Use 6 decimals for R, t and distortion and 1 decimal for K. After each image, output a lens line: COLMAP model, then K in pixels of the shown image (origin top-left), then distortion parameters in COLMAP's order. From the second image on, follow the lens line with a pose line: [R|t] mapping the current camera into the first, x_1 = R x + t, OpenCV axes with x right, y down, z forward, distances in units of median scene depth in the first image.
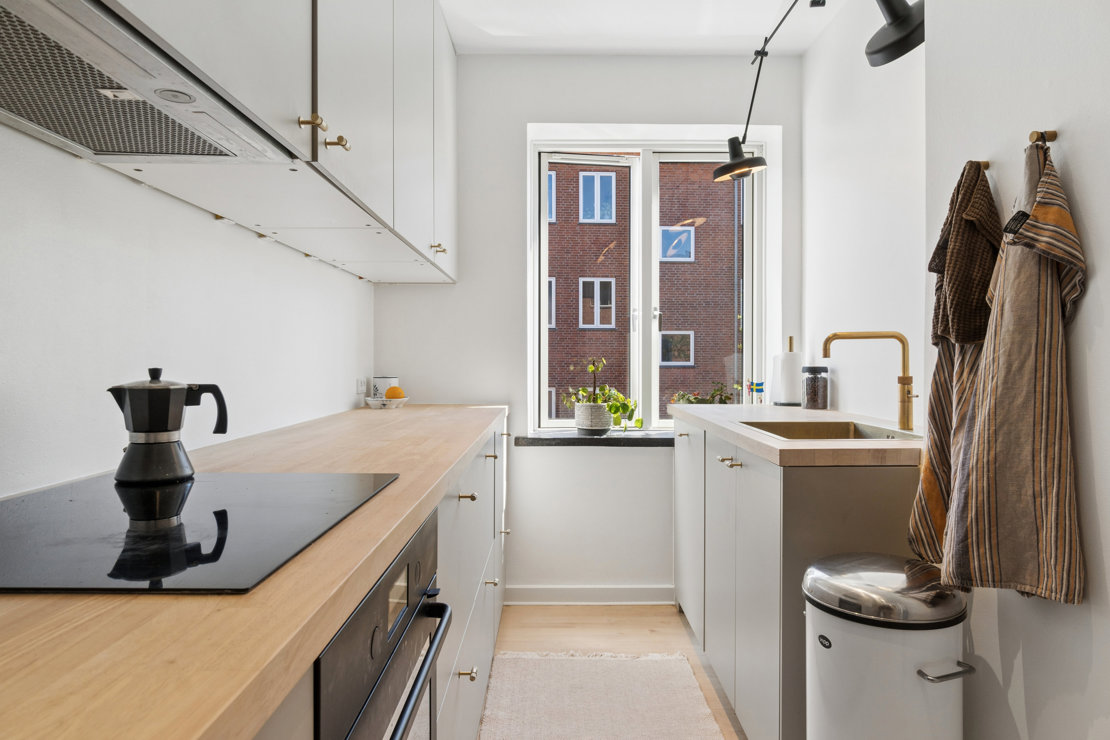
lens RADIAL K [[668.2, 0, 558.2], [0, 668.2, 364.3], [0, 0, 1]] dist [0.008679, 0.002864]
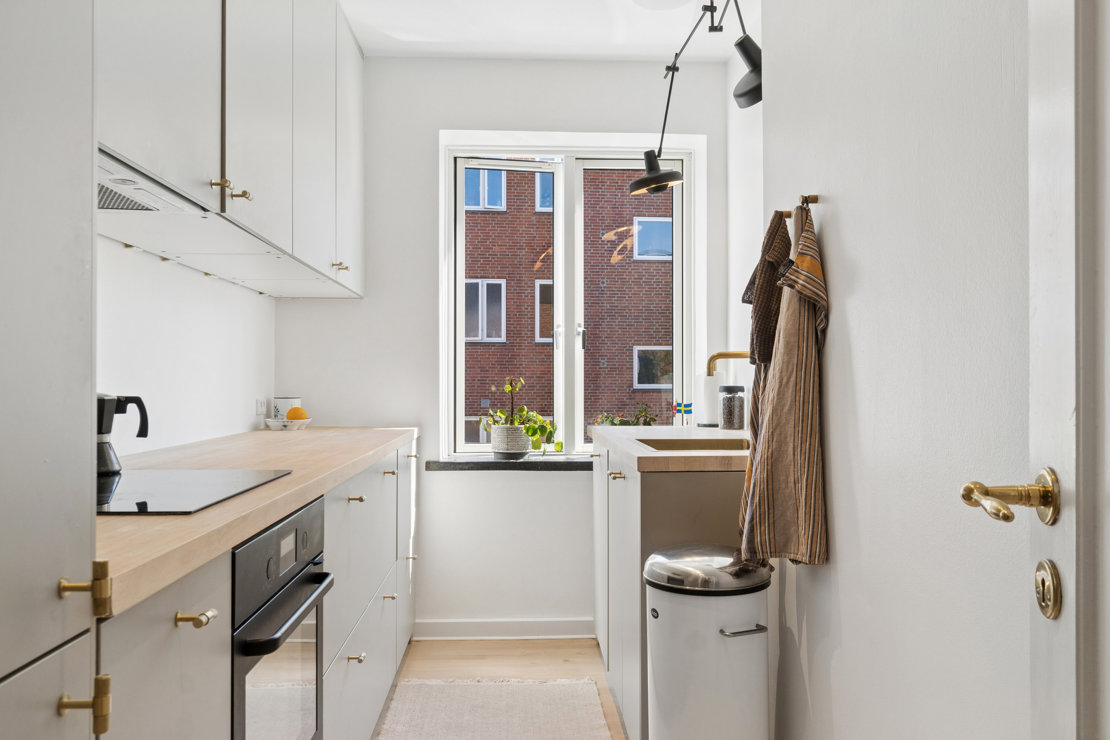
lens RADIAL K [[871.8, 0, 553.4], [0, 871.8, 375.8], [0, 0, 1]] dist [0.021370, -0.002761]
pose [[0.999330, 0.000109, 0.036600, 0.098954], [0.000417, 0.999897, -0.014353, 0.008809], [-0.036598, 0.014359, 0.999227, -0.337060]]
